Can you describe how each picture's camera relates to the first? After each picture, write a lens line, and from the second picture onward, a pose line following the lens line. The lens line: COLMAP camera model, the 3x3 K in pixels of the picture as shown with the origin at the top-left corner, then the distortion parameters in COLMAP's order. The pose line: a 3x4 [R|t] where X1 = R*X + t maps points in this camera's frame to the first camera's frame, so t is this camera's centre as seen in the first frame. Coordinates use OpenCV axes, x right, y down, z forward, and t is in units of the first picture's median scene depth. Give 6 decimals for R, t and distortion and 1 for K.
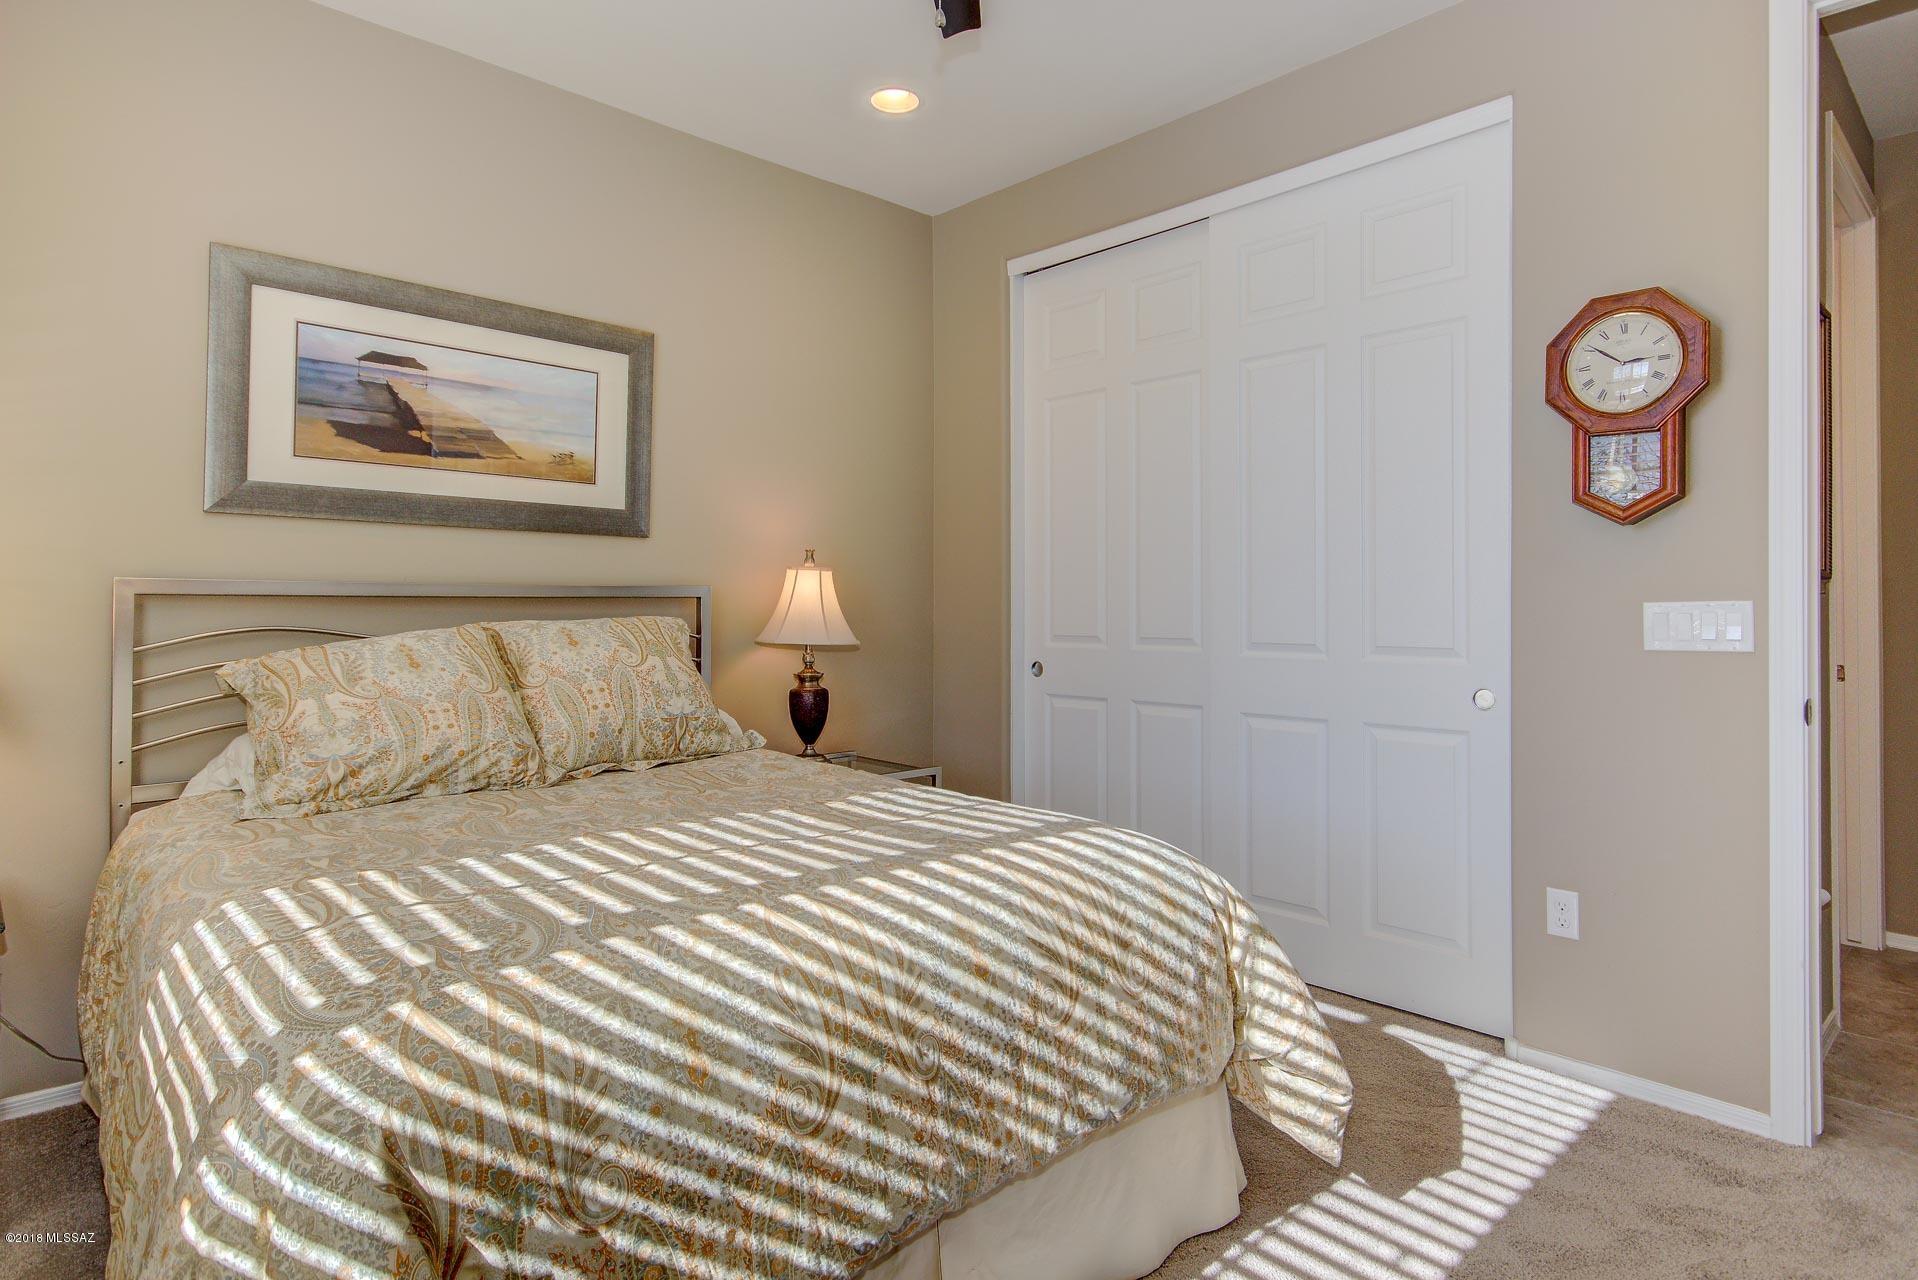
lens RADIAL K [[1040.6, 0, 978.8], [0, 1040.6, 593.0], [0, 0, 1]] dist [-0.004096, 0.001419]
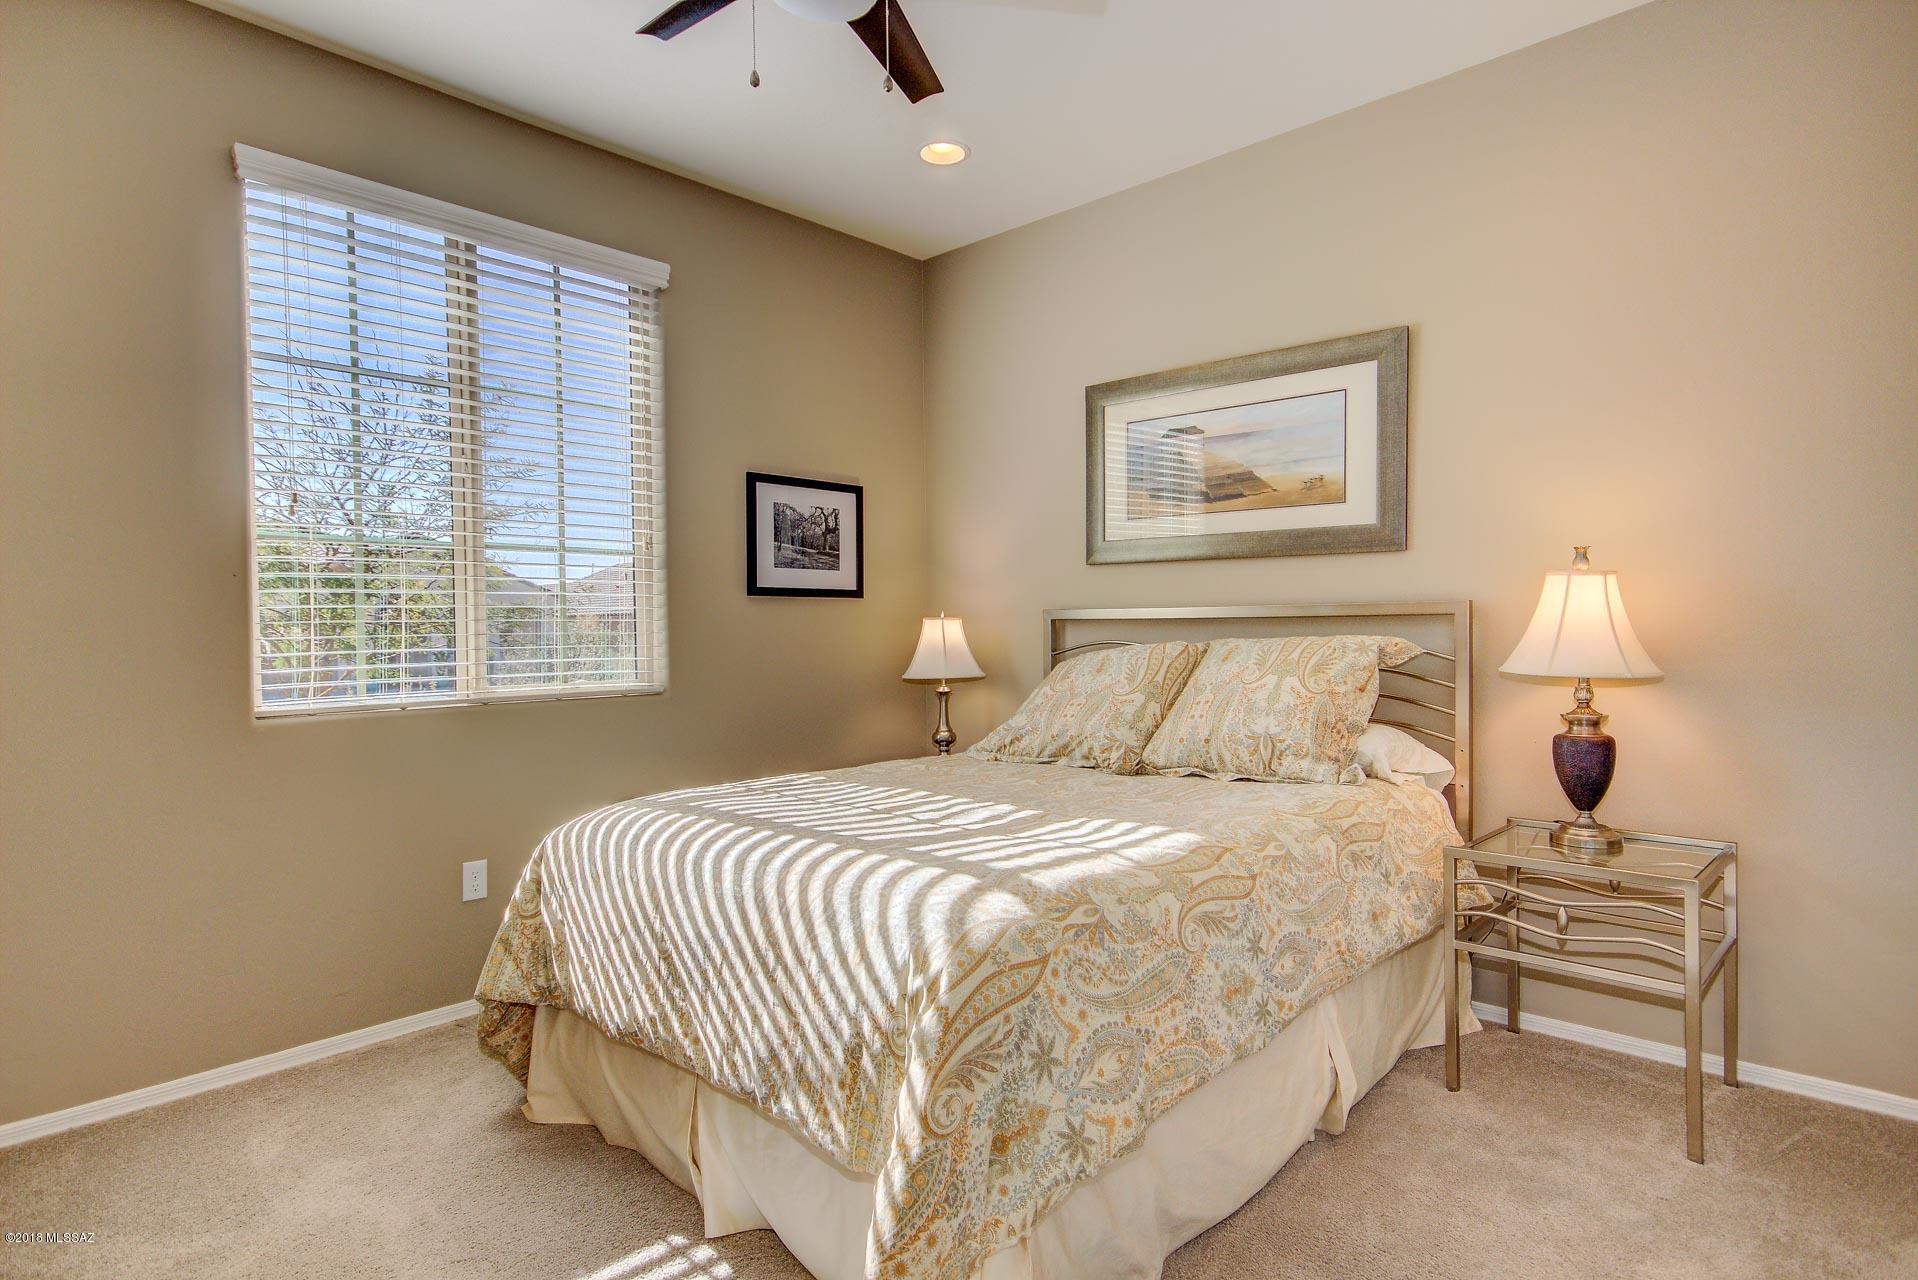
lens RADIAL K [[1040.6, 0, 960.6], [0, 1040.6, 639.7], [0, 0, 1]] dist [-0.004096, 0.001419]
pose [[0.052955, 0.010985, -0.998536, 0.620804], [0.018521, 0.999757, 0.011981, 0.008154], [0.998425, -0.019129, 0.052738, 0.591802]]
